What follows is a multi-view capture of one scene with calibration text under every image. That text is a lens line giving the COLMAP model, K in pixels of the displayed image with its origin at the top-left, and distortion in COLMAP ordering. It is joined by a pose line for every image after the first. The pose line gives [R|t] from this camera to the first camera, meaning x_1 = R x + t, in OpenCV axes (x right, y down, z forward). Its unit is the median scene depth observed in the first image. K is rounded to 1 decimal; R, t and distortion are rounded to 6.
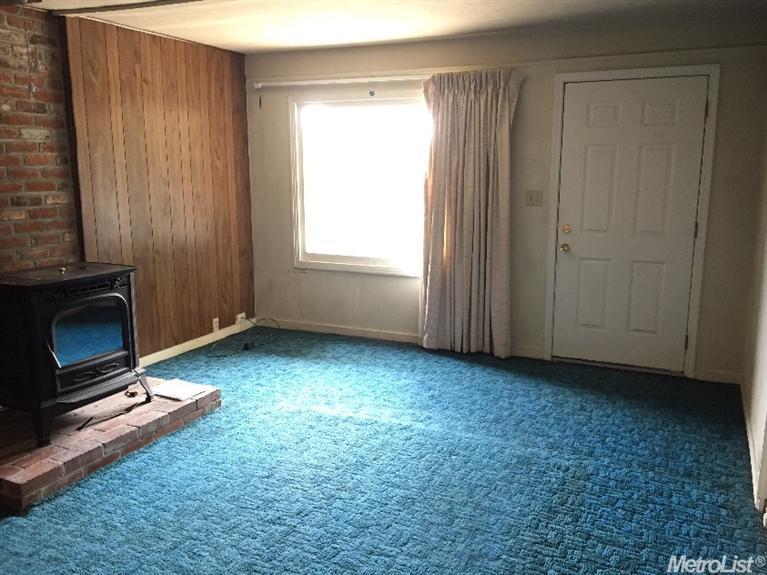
lens RADIAL K [[662.2, 0, 382.9], [0, 662.2, 286.8], [0, 0, 1]] dist [0.060621, -0.041785]
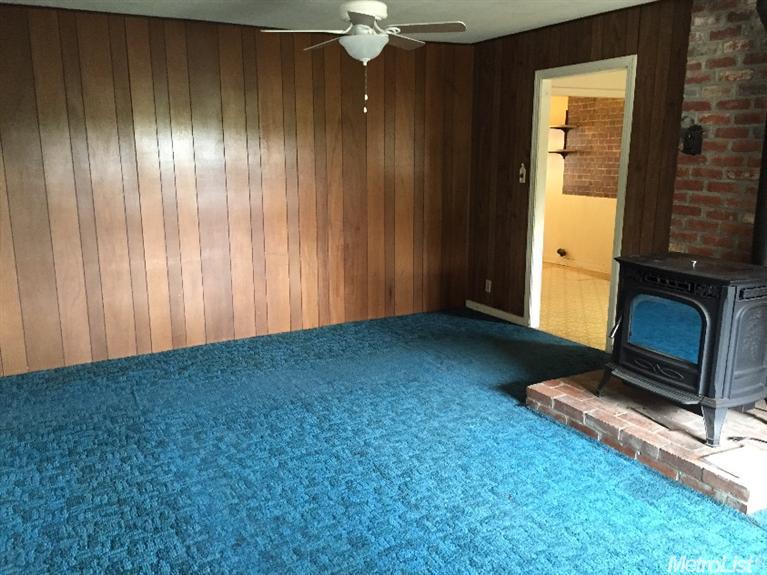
lens RADIAL K [[662.2, 0, 382.4], [0, 662.2, 287.5], [0, 0, 1]] dist [0.060621, -0.041785]
pose [[-0.586625, 0.176626, -0.790364, 0.573040], [-0.144977, 0.937260, 0.317059, -0.241752], [0.796777, 0.300579, -0.524213, 1.210543]]
